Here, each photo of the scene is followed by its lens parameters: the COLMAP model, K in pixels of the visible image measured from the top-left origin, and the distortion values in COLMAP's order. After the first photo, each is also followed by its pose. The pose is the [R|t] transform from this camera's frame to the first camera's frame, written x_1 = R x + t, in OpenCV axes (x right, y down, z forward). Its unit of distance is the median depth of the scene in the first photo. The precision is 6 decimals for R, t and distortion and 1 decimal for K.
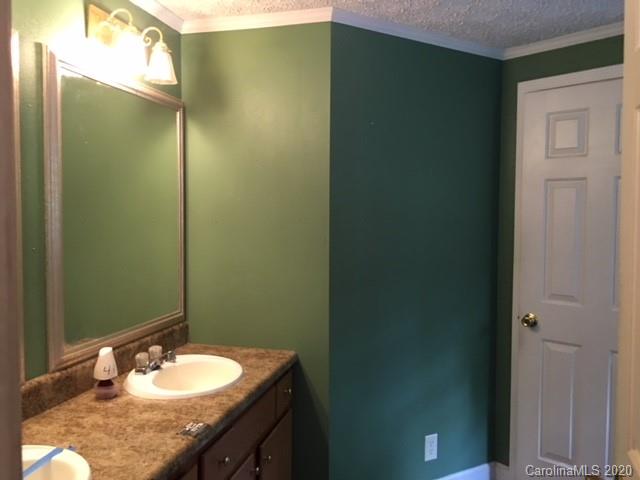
lens RADIAL K [[540.2, 0, 318.8], [0, 540.2, 240.9], [0, 0, 1]] dist [0.056324, -0.023492]
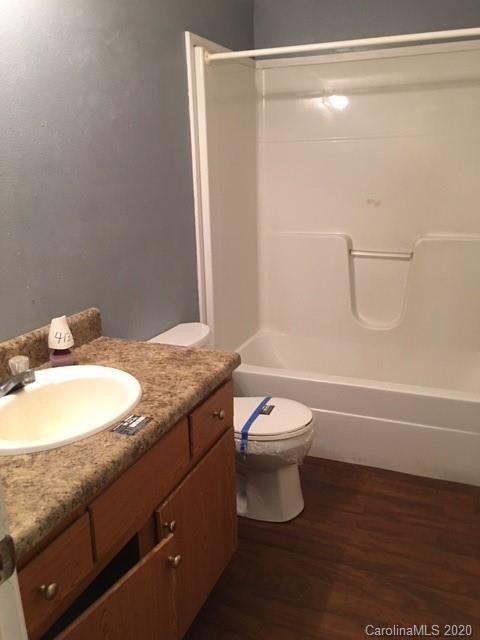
lens RADIAL K [[540.2, 0, 242.3], [0, 540.2, 320.2], [0, 0, 1]] dist [0.056324, -0.023492]
pose [[0.983707, 0.013605, -0.179263, 0.051120], [0.033337, 0.966034, 0.256254, -0.009591], [0.176661, -0.258055, 0.949841, 0.203158]]
